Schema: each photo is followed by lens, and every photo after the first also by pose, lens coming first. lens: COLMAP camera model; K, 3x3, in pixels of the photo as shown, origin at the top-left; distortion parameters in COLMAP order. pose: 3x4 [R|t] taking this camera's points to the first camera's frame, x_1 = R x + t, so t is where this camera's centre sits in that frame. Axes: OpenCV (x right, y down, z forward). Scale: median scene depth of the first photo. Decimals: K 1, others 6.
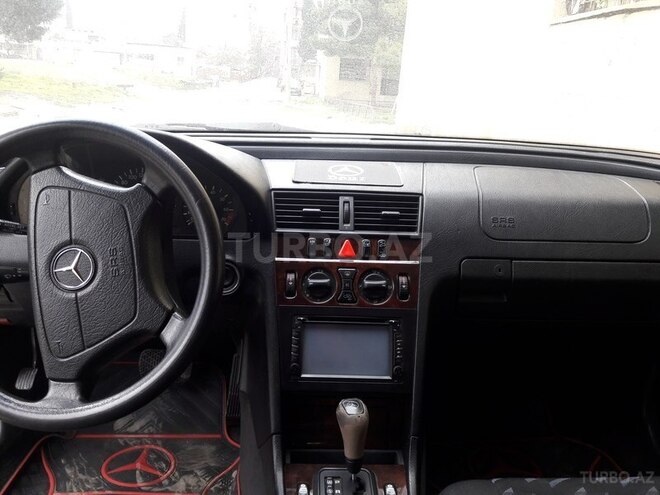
lens RADIAL K [[543.1, 0, 327.6], [0, 543.1, 246.5], [0, 0, 1]] dist [0.002967, -0.009620]
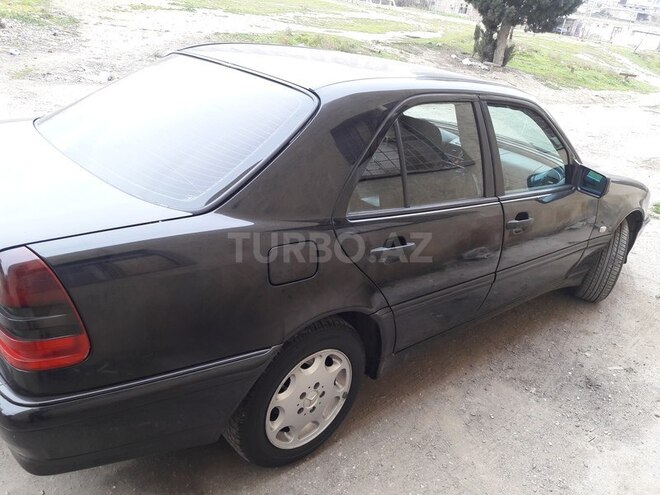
lens RADIAL K [[546.2, 0, 328.7], [0, 546.2, 245.4], [0, 0, 1]] dist [-0.001325, -0.011575]
pose [[0.637924, 0.346329, -0.687830, 0.027833], [-0.319870, 0.931639, 0.172428, 0.002350], [0.700526, 0.110020, 0.705095, -0.027572]]
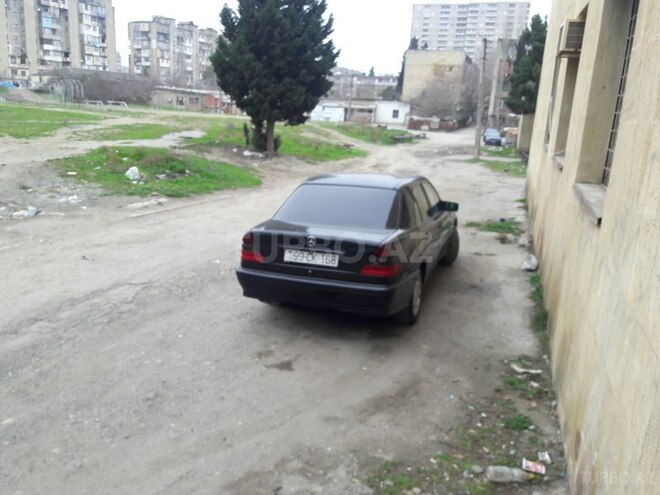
lens RADIAL K [[539.7, 0, 330.0], [0, 539.7, 247.5], [0, 0, 1]] dist [0.125261, -0.252479]
pose [[0.931874, 0.071395, -0.355687, 0.026219], [-0.098442, 0.993421, -0.058508, 0.013103], [0.349170, 0.089536, 0.932772, -0.080409]]
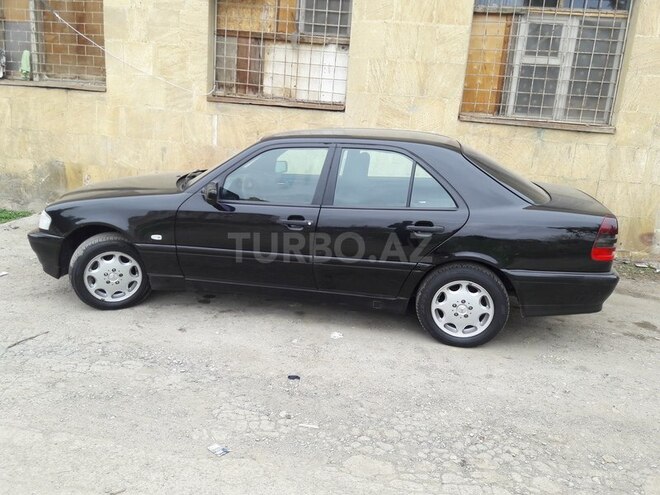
lens RADIAL K [[532.8, 0, 322.2], [0, 532.8, 247.1], [0, 0, 1]] dist [0.070106, -0.122649]
pose [[0.211764, -0.285444, 0.934707, -0.054425], [0.244924, 0.941378, 0.231992, -0.005789], [-0.946133, 0.179805, 0.269262, -0.011825]]
